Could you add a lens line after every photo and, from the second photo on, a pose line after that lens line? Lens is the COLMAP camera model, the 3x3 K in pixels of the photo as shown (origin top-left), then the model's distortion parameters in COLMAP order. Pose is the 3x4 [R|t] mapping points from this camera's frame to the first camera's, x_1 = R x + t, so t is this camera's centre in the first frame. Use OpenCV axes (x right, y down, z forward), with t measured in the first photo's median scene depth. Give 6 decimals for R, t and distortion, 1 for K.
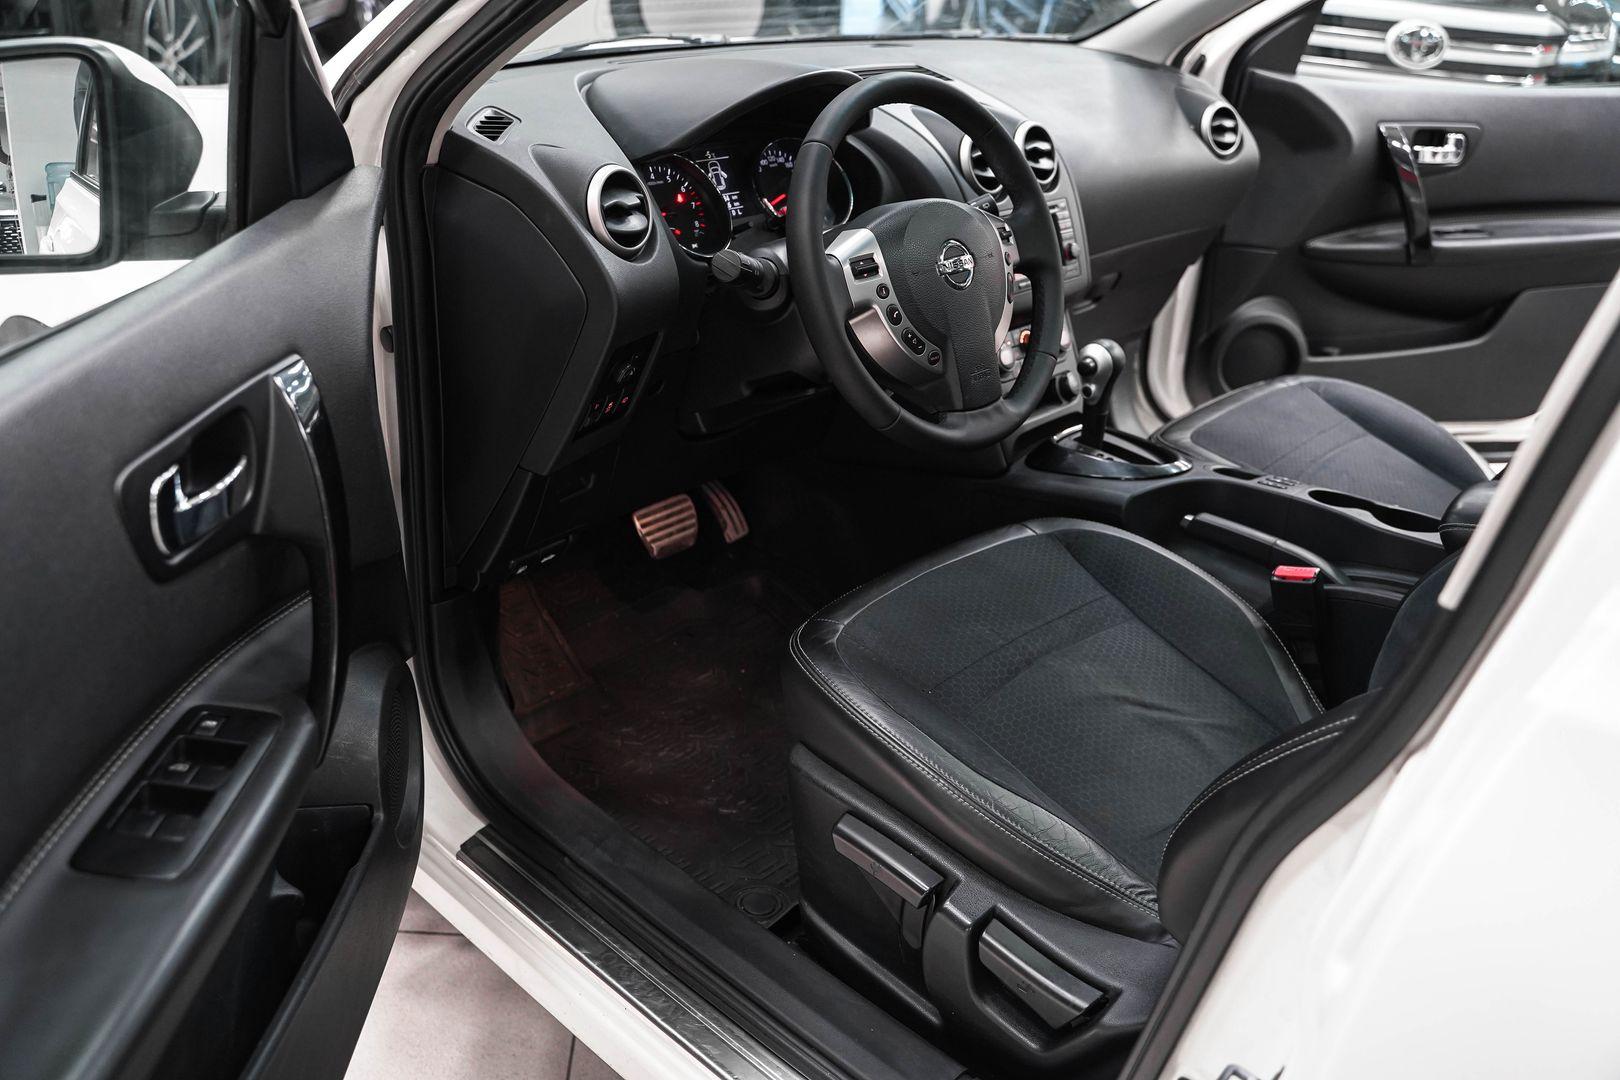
lens RADIAL K [[1315.4, 0, 810.0], [0, 1315.4, 540.0], [0, 0, 1]] dist [-0.122580, 0.097422]
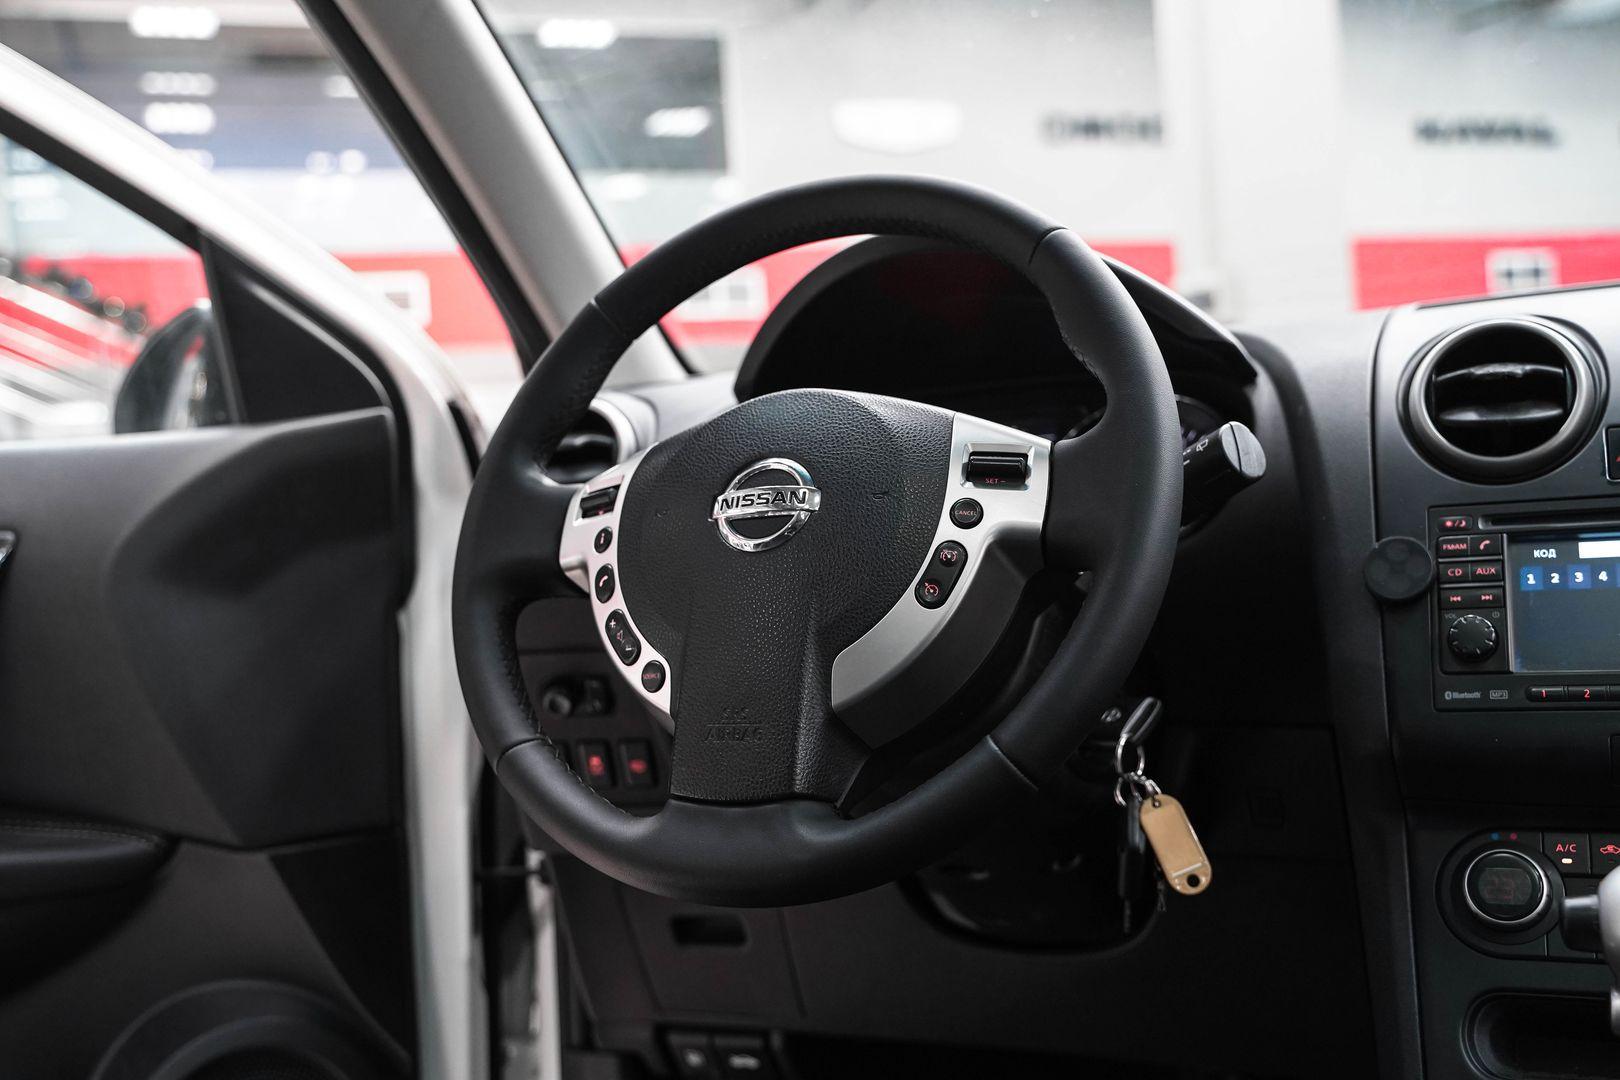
lens RADIAL K [[1657.9, 0, 785.2], [0, 1657.9, 509.8], [0, 0, 1]] dist [-0.017935, 0.002048]
pose [[0.297130, -0.091016, -0.950489, 0.525655], [-0.363729, 0.909603, -0.200806, -0.067143], [0.882845, 0.405386, 0.237165, 0.652282]]
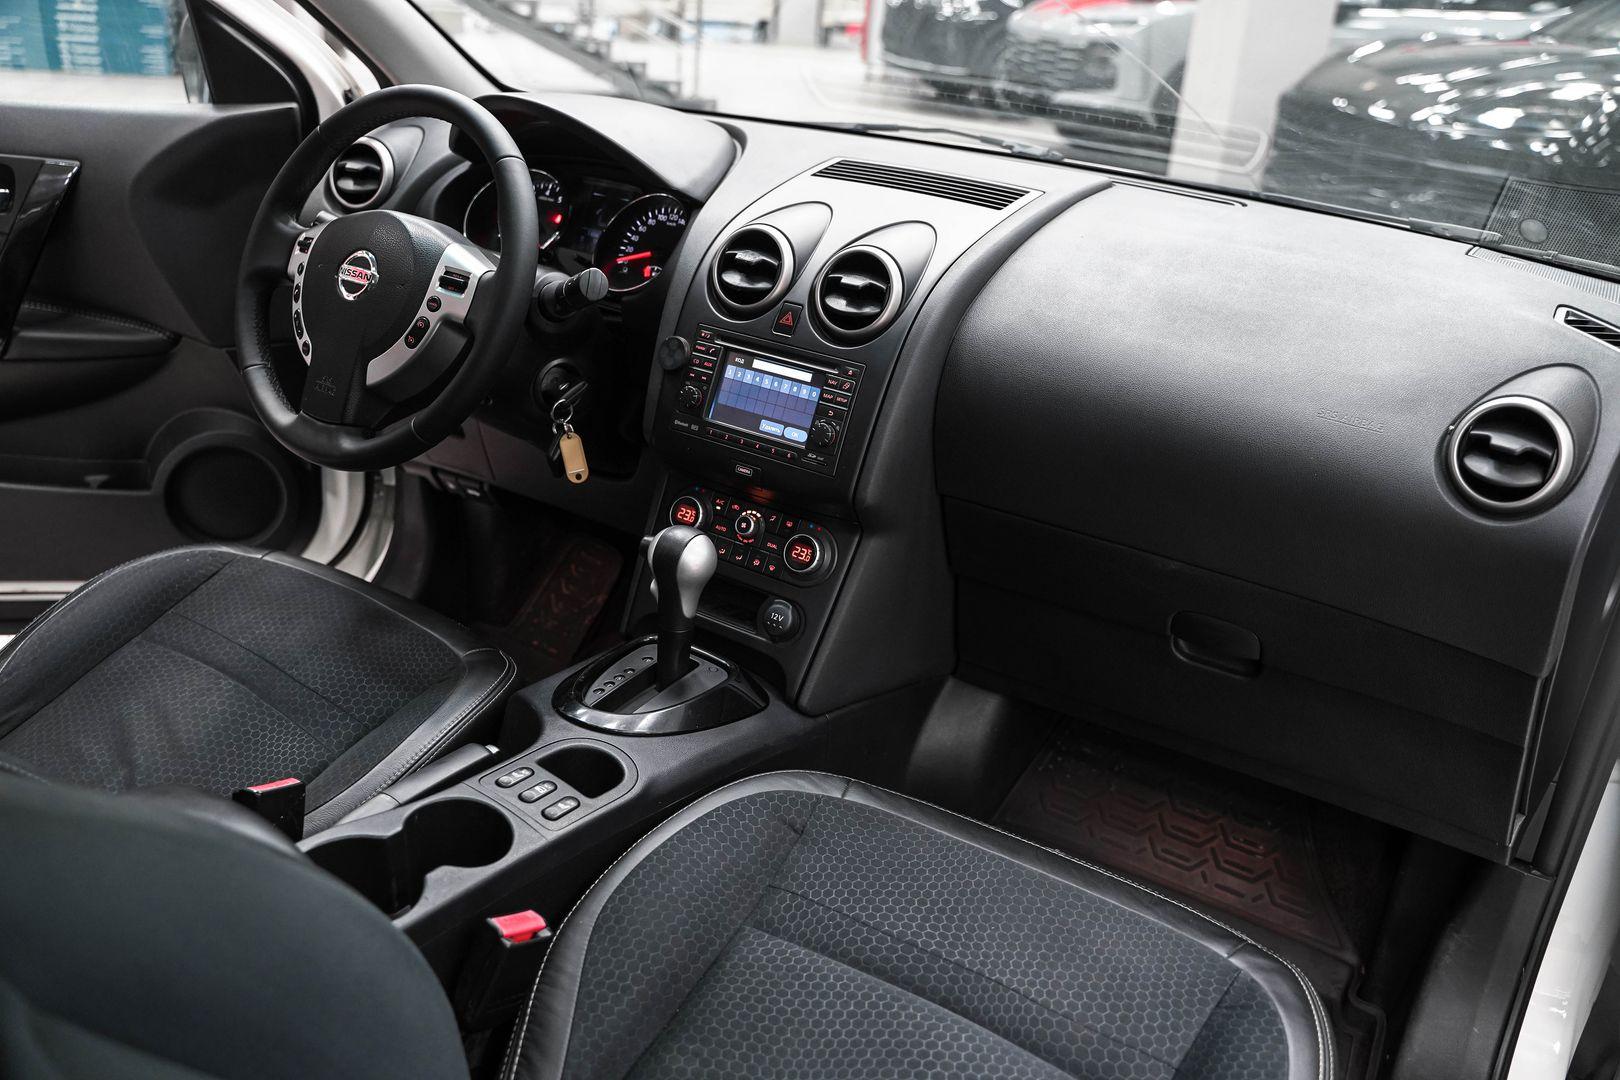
lens RADIAL K [[1315.4, 0, 810.0], [0, 1315.4, 540.0], [0, 0, 1]] dist [-0.122580, 0.097422]
pose [[0.199191, 0.357588, -0.912389, 0.848604], [-0.508673, 0.833521, 0.215626, -0.320970], [0.837601, 0.421157, 0.347925, 0.779519]]
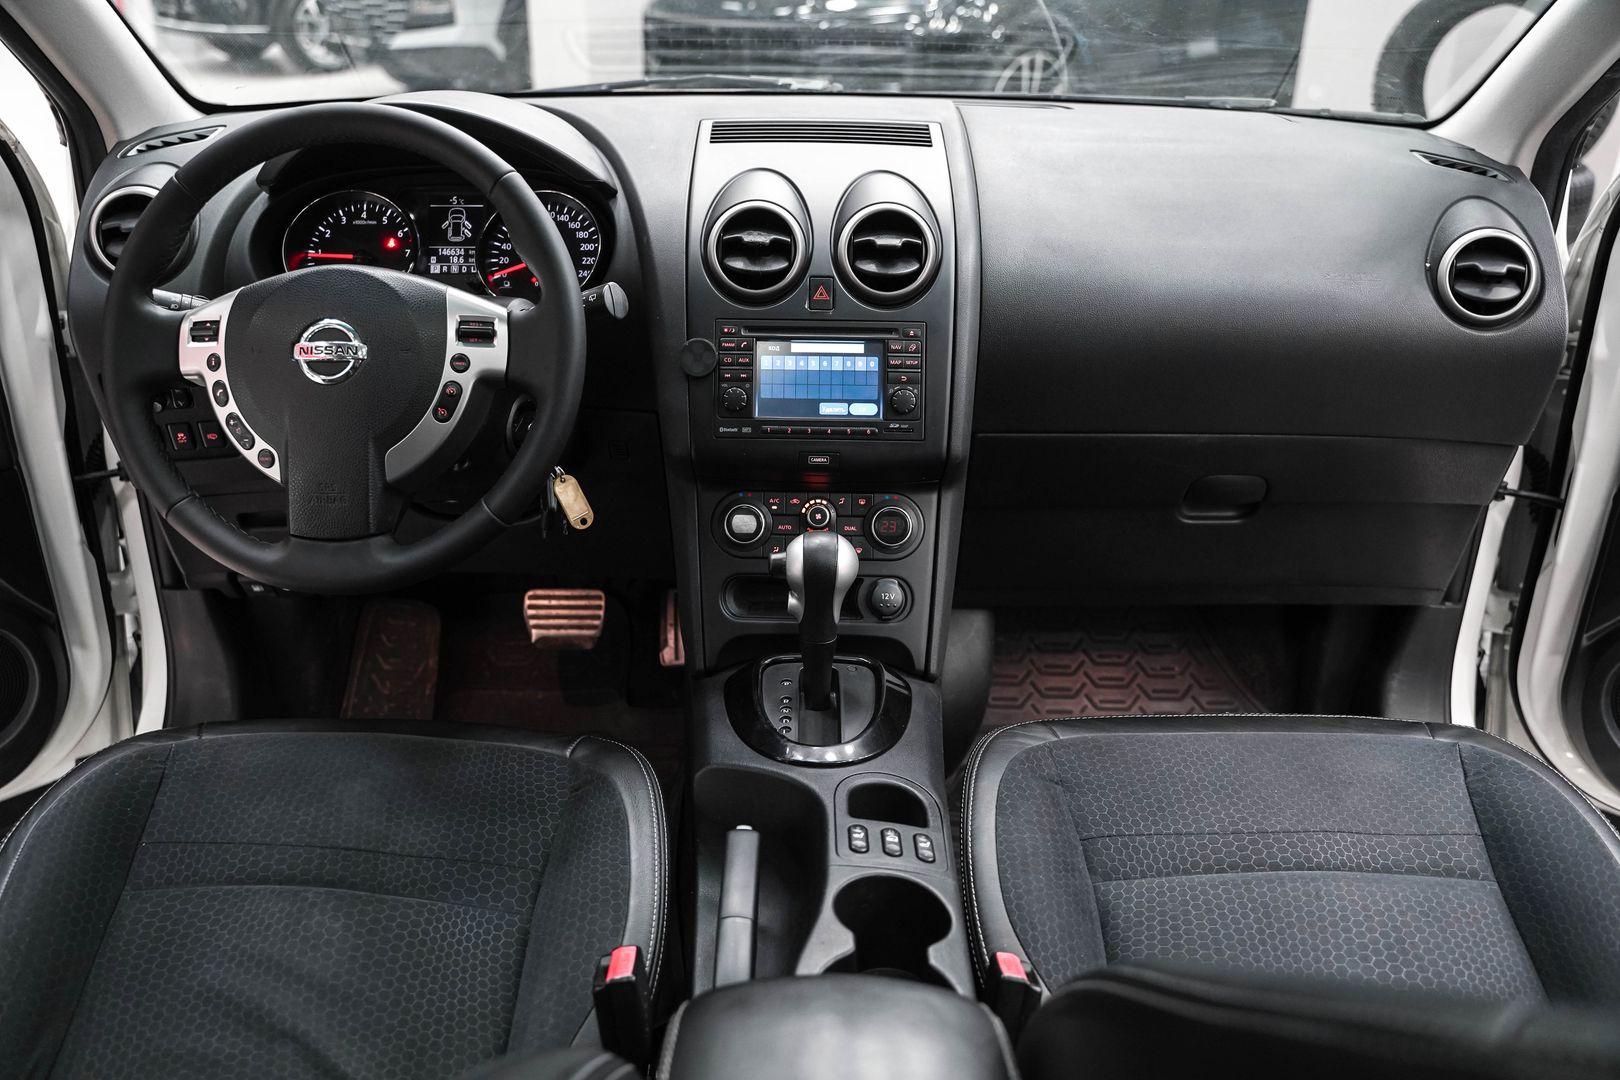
lens RADIAL K [[1315.4, 0, 810.0], [0, 1315.4, 540.0], [0, 0, 1]] dist [-0.122580, 0.097422]
pose [[0.680913, 0.268049, -0.681548, 0.645717], [-0.309625, 0.948717, 0.063789, -0.182744], [0.663694, 0.167590, 0.728988, 0.492314]]
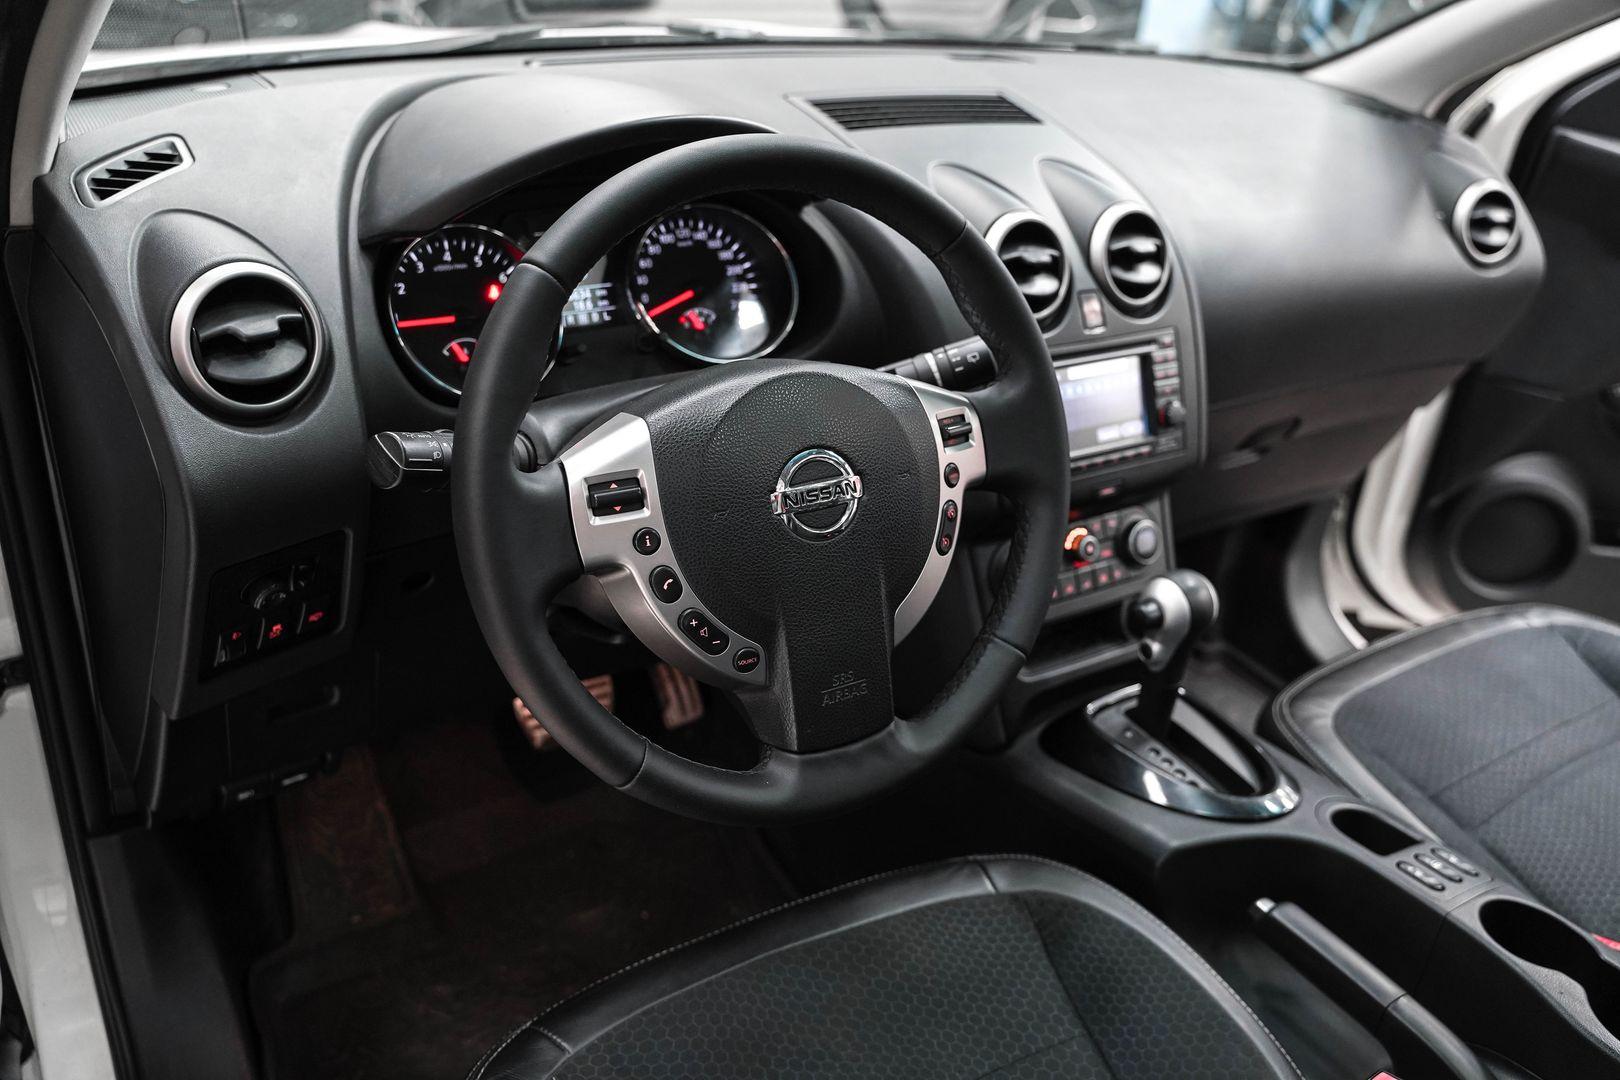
lens RADIAL K [[1315.4, 0, 810.0], [0, 1315.4, 540.0], [0, 0, 1]] dist [-0.122580, 0.097422]
pose [[0.968117, 0.146623, -0.203103, 0.168948], [-0.142333, 0.989177, 0.035650, -0.159251], [0.206131, -0.005606, 0.978508, 0.346246]]
